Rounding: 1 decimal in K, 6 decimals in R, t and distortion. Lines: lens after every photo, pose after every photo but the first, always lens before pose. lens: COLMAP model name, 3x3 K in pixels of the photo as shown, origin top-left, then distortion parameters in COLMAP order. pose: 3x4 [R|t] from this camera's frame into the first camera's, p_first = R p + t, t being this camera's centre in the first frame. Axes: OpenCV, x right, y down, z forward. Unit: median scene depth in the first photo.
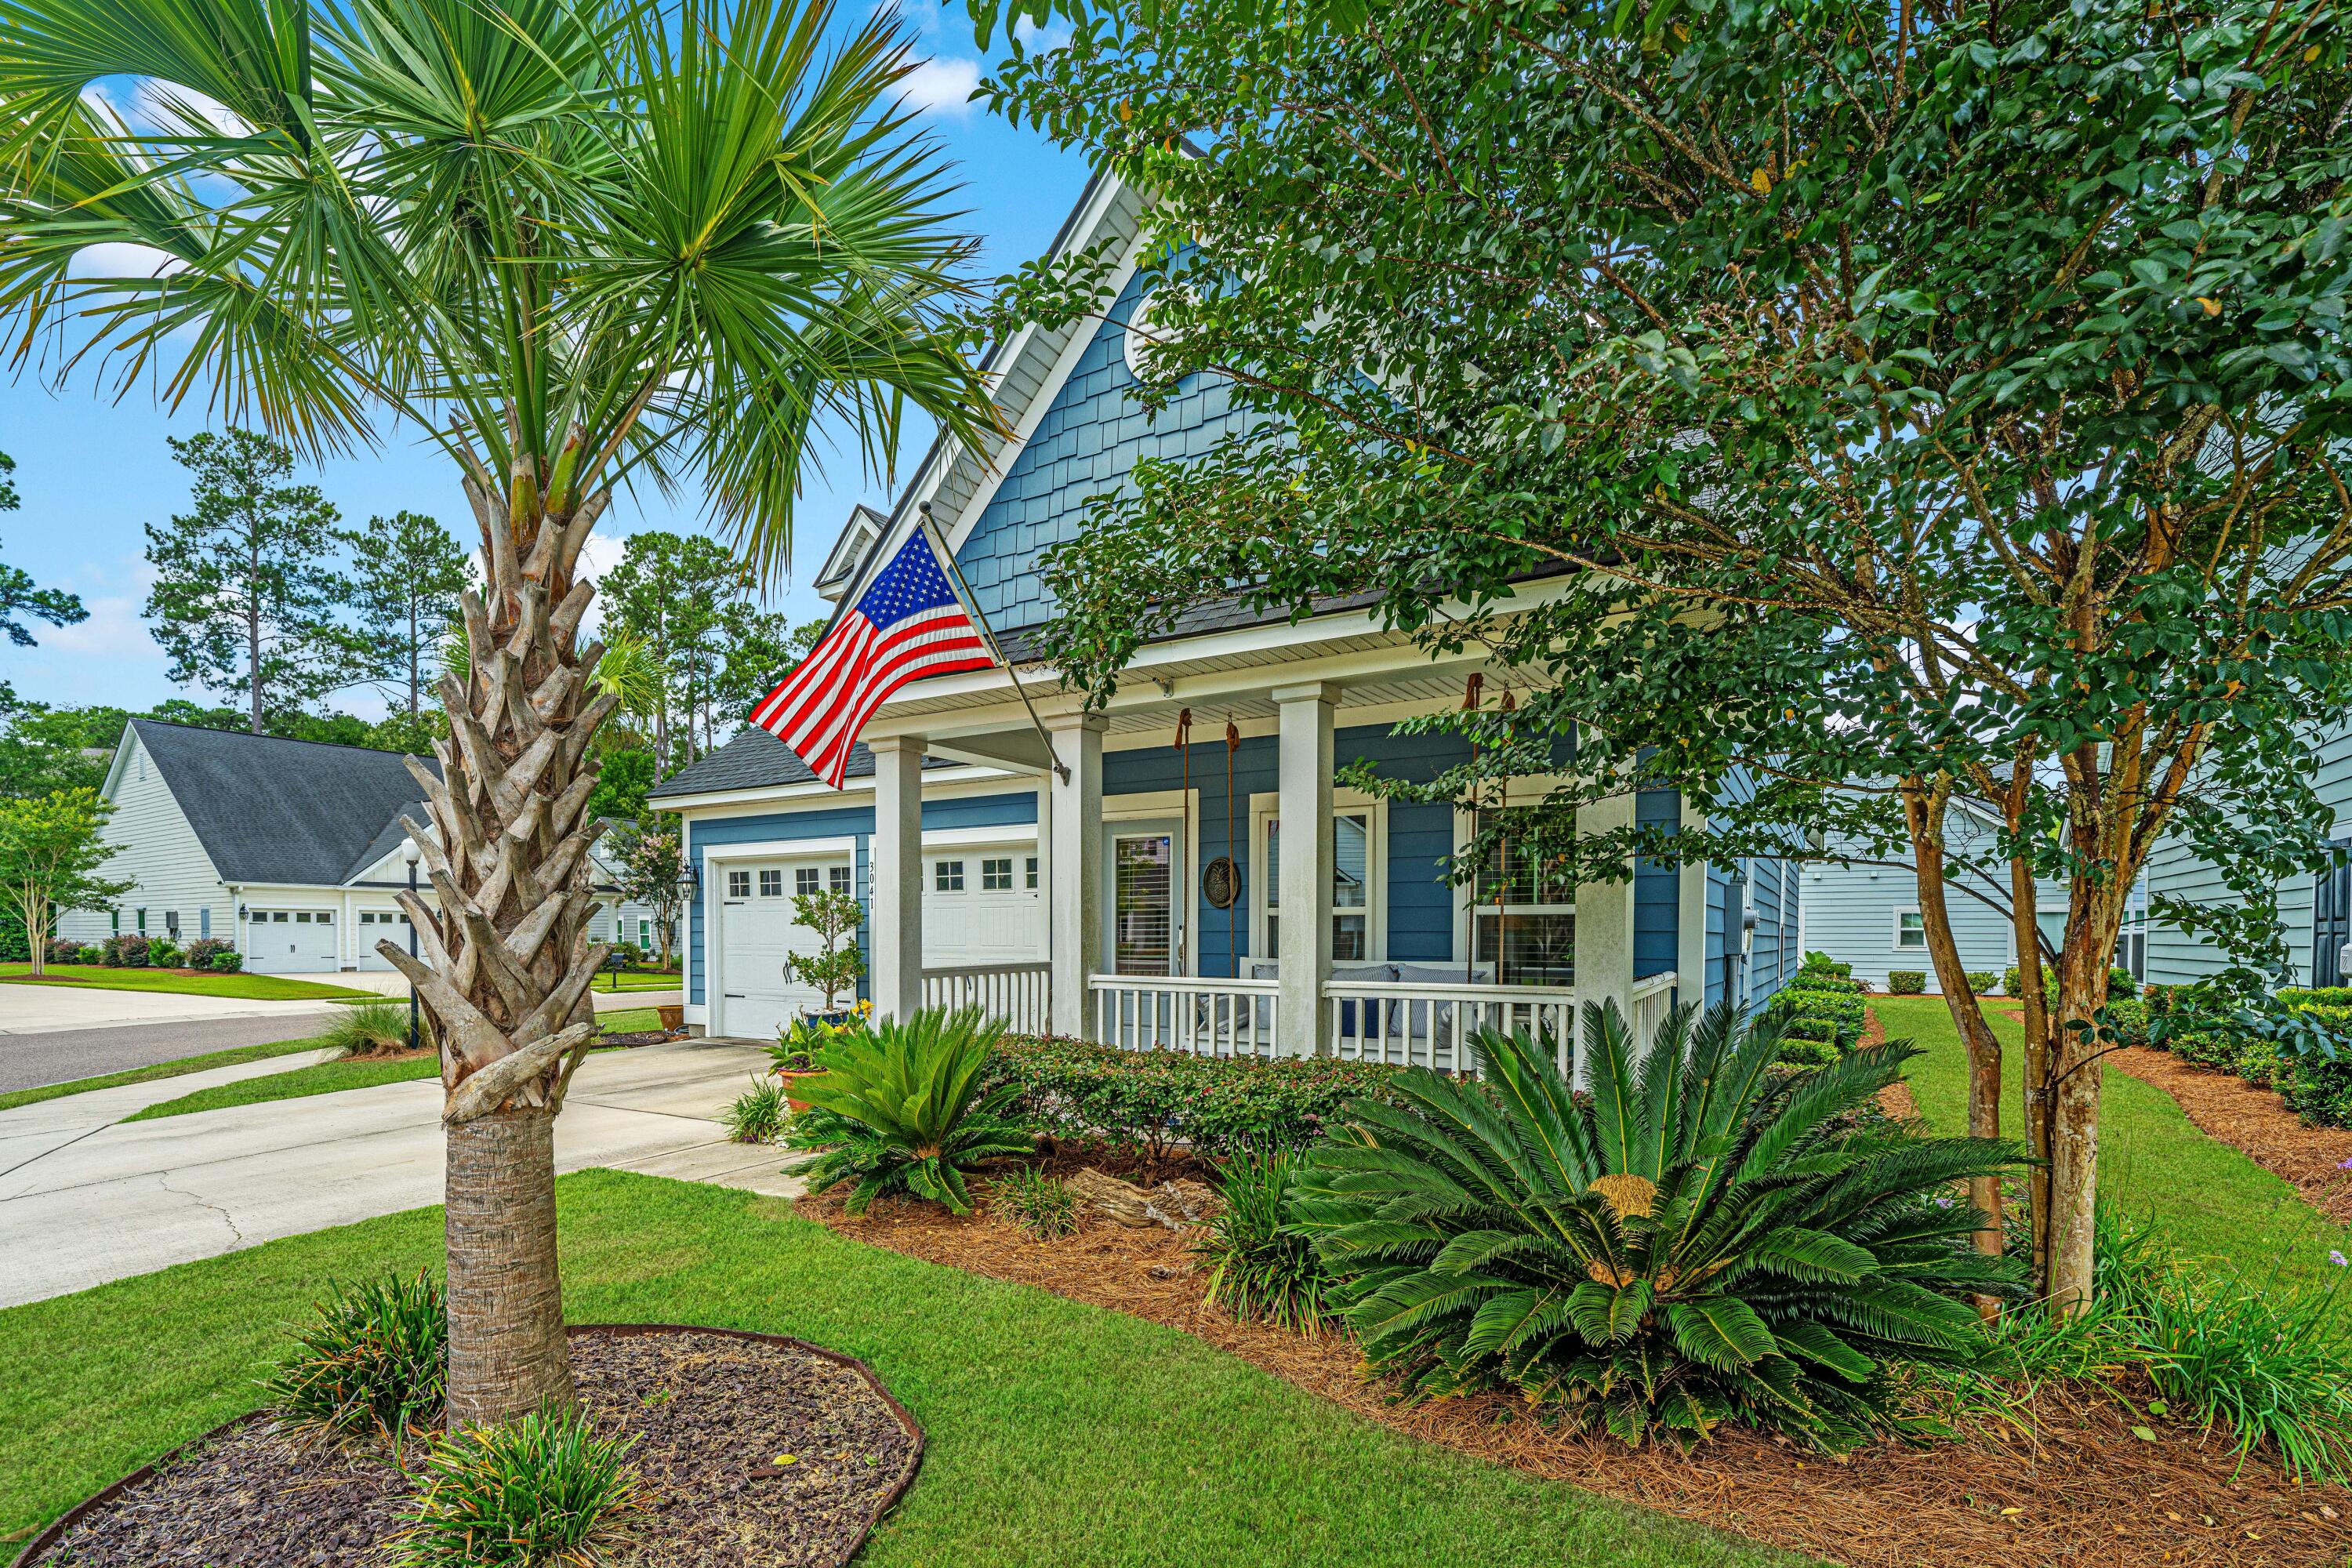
lens RADIAL K [[1070.1, 0, 1166.0], [0, 1070.1, 938.6], [0, 0, 1]] dist [0.002439, 0.000680]
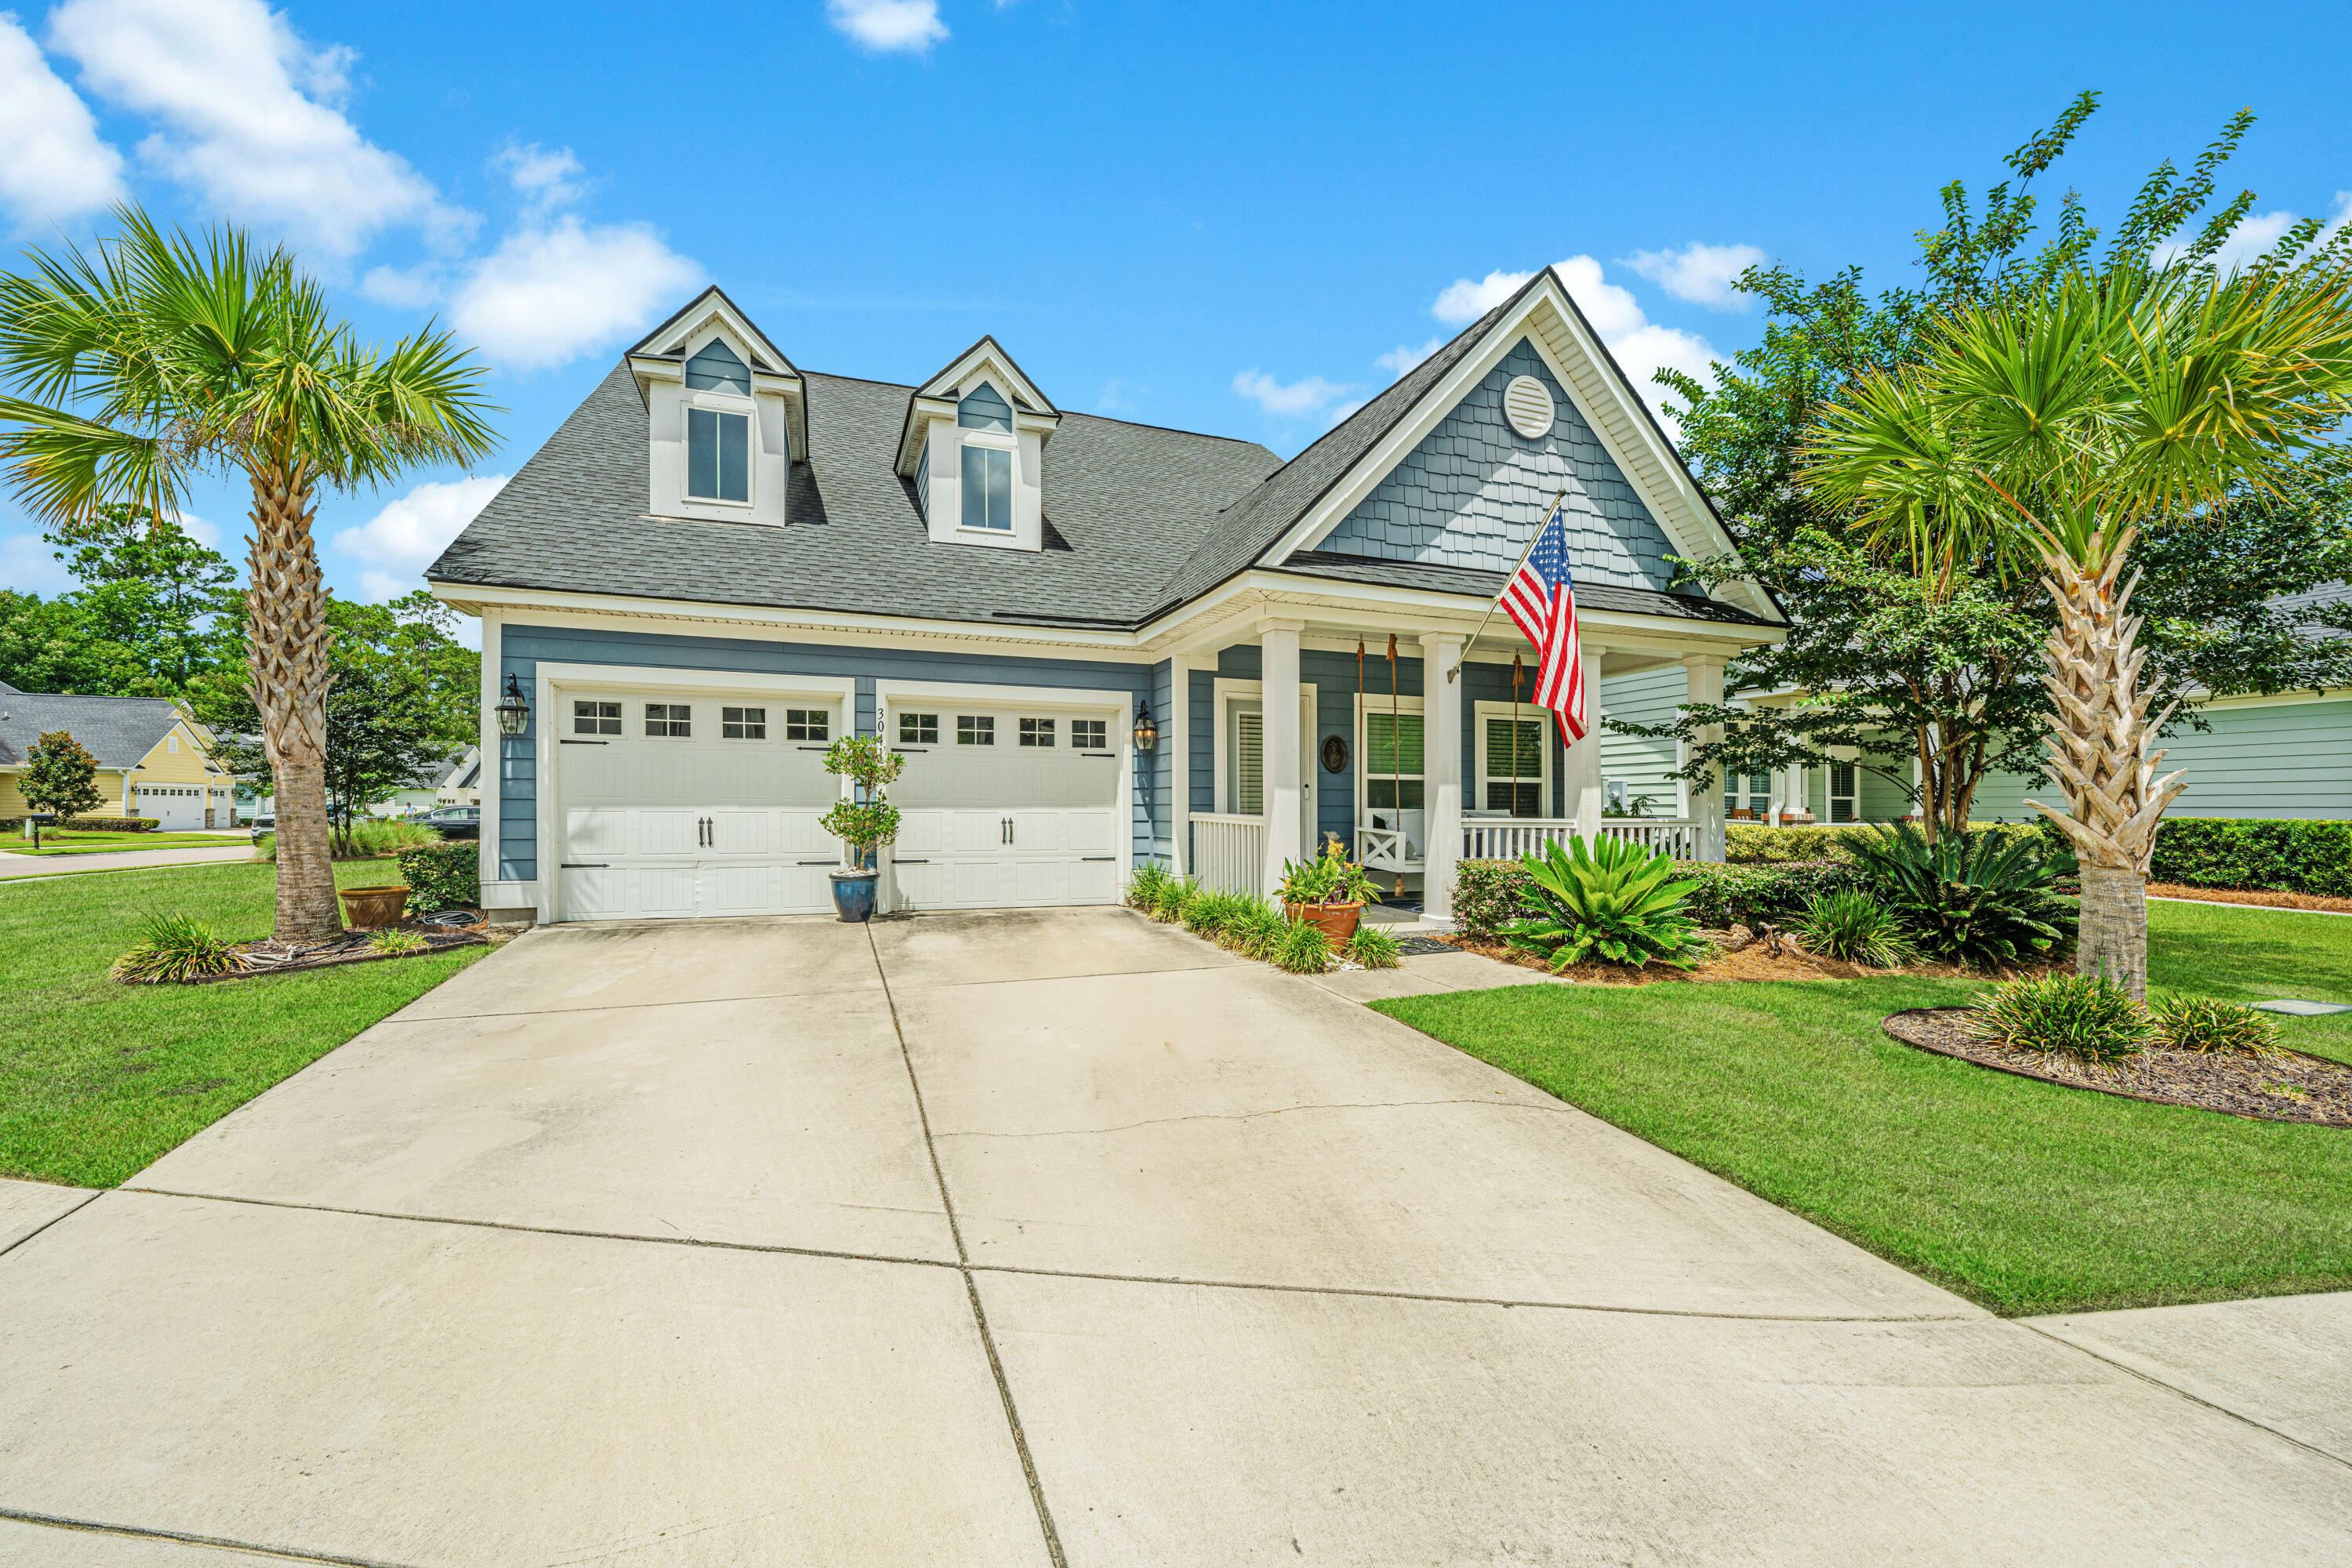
lens RADIAL K [[922.8, 0, 1162.8], [0, 922.8, 784.6], [0, 0, 1]] dist [-0.001234, -0.000397]
pose [[0.623538, 0.022298, 0.781475, -0.673891], [-0.003903, 0.999670, -0.025410, 0.011626], [-0.781783, 0.012793, 0.623419, 0.288630]]
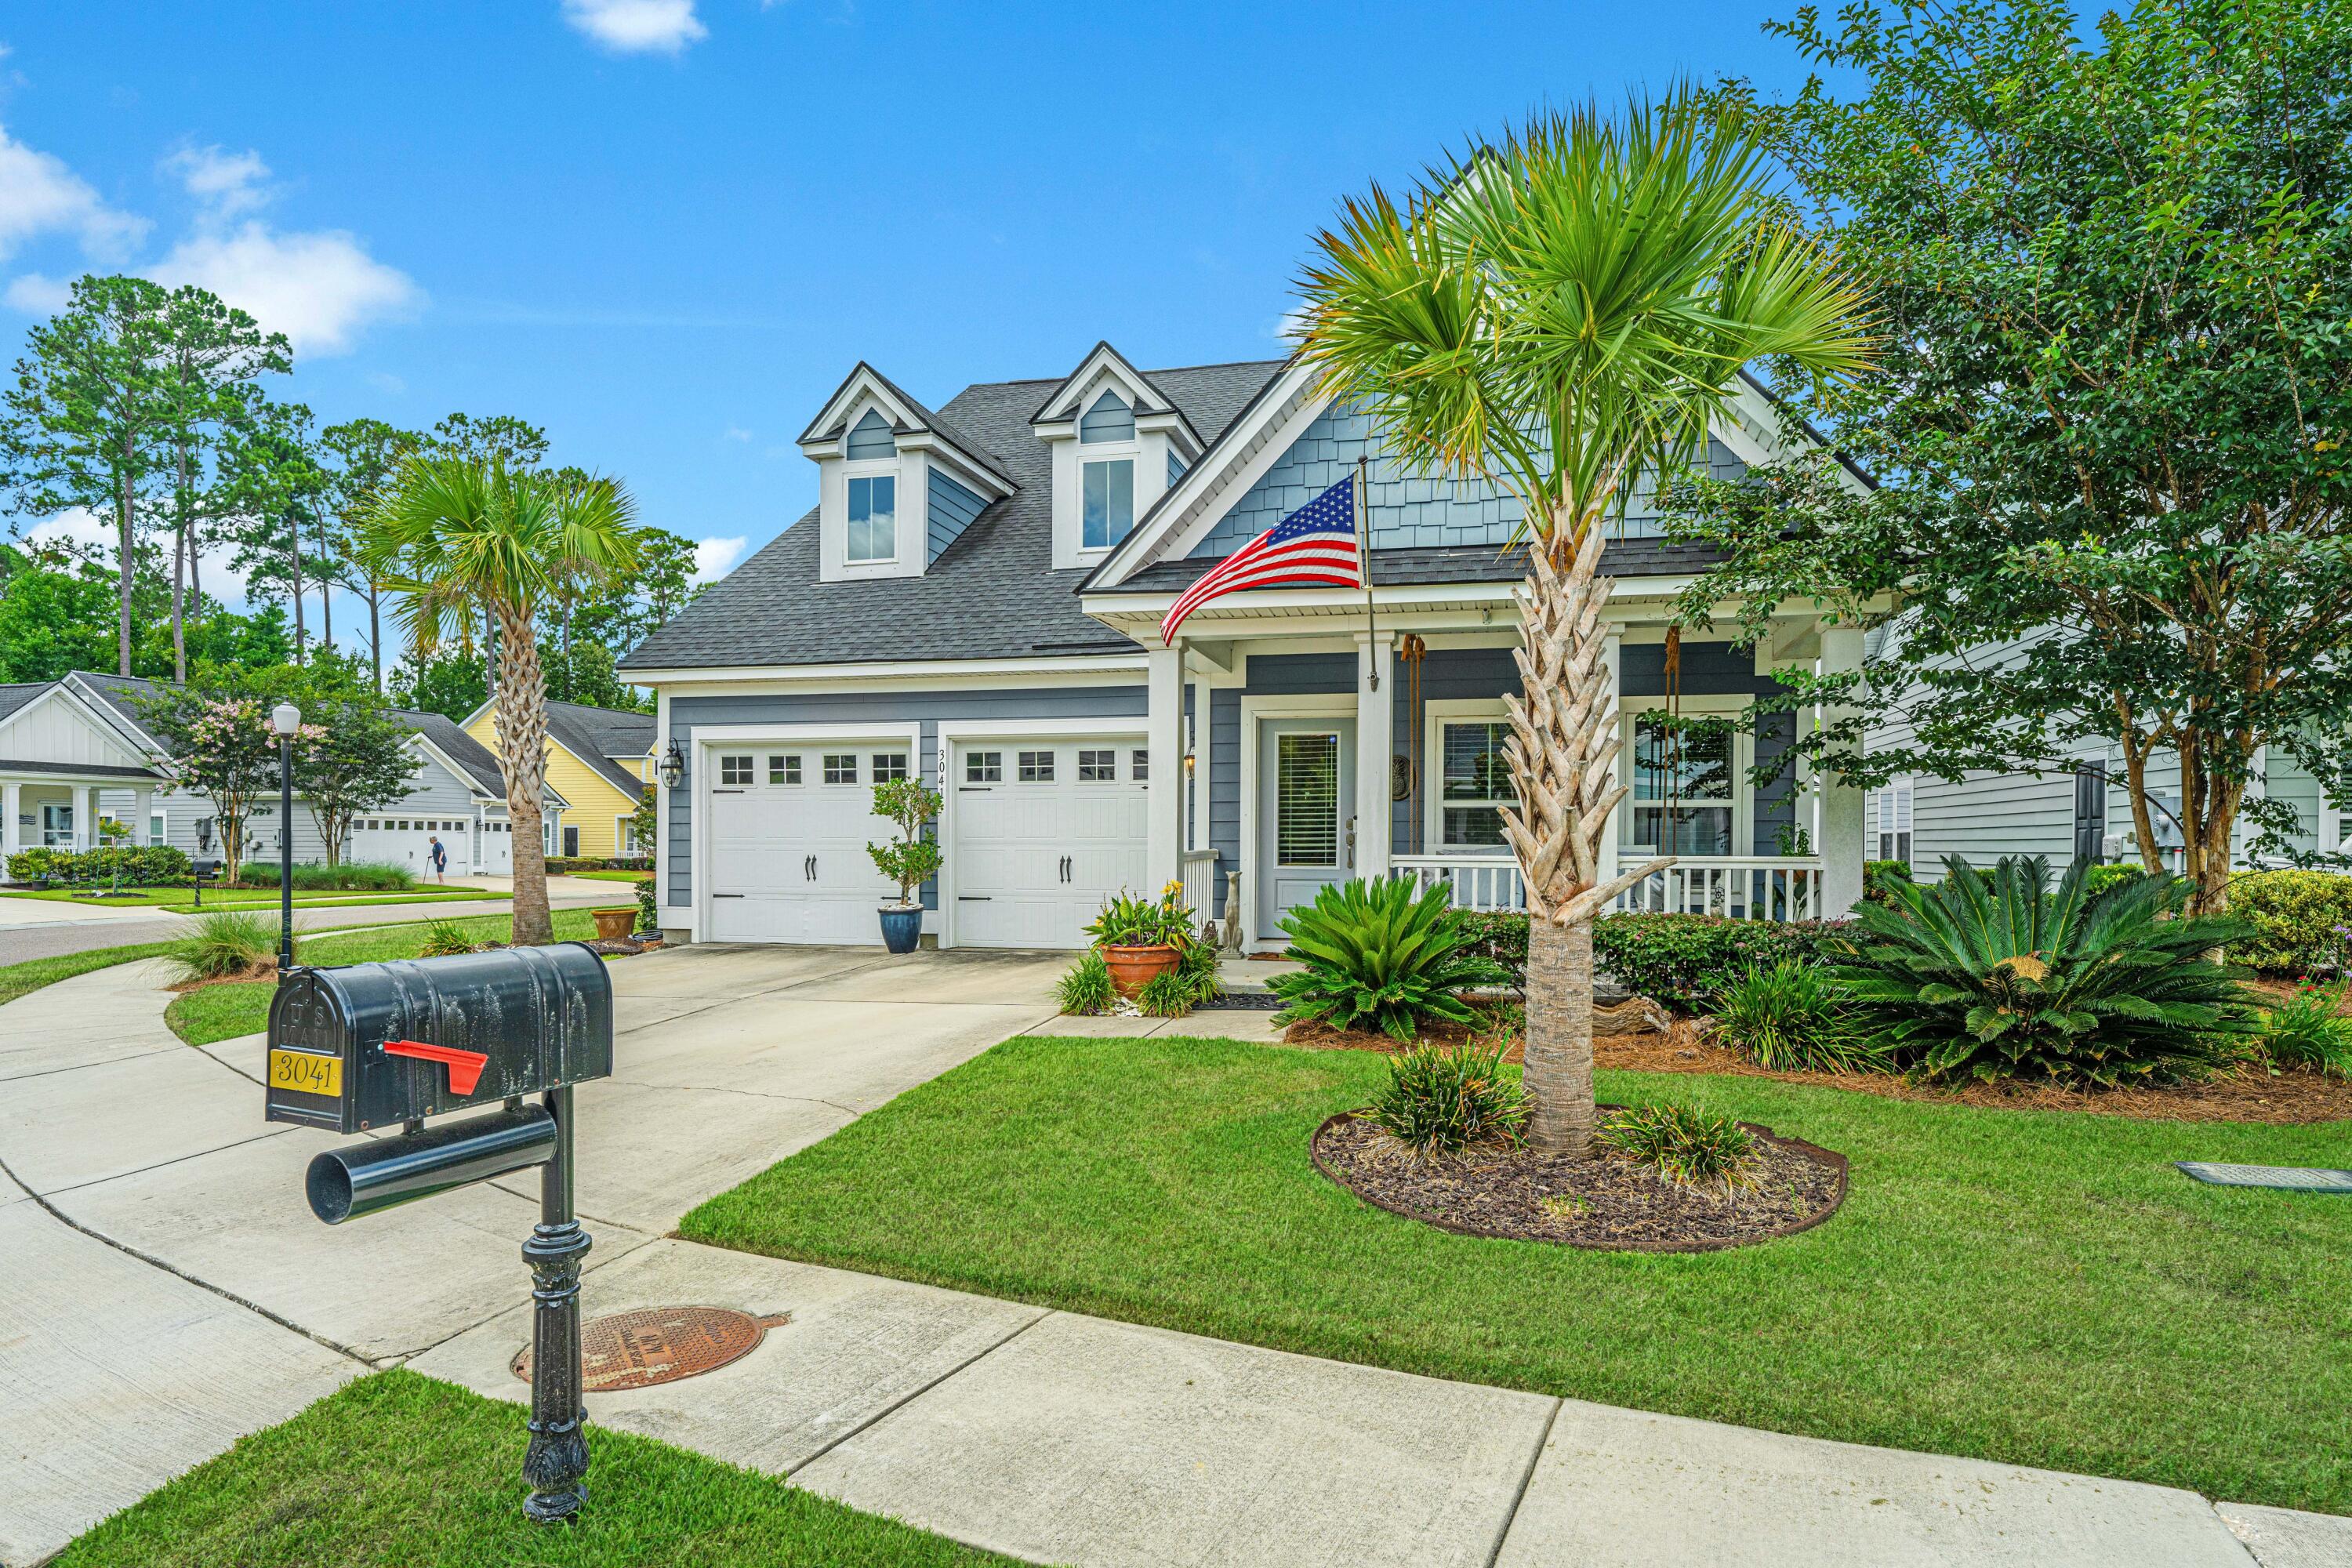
lens RADIAL K [[1238.7, 0, 1218.1], [0, 1238.7, 835.9], [0, 0, 1]] dist [-0.000849, 0.002708]
pose [[0.944972, 0.001972, 0.327147, -0.365958], [0.000619, 0.999969, -0.007817, 0.012604], [-0.327152, 0.007589, 0.944941, -0.108675]]
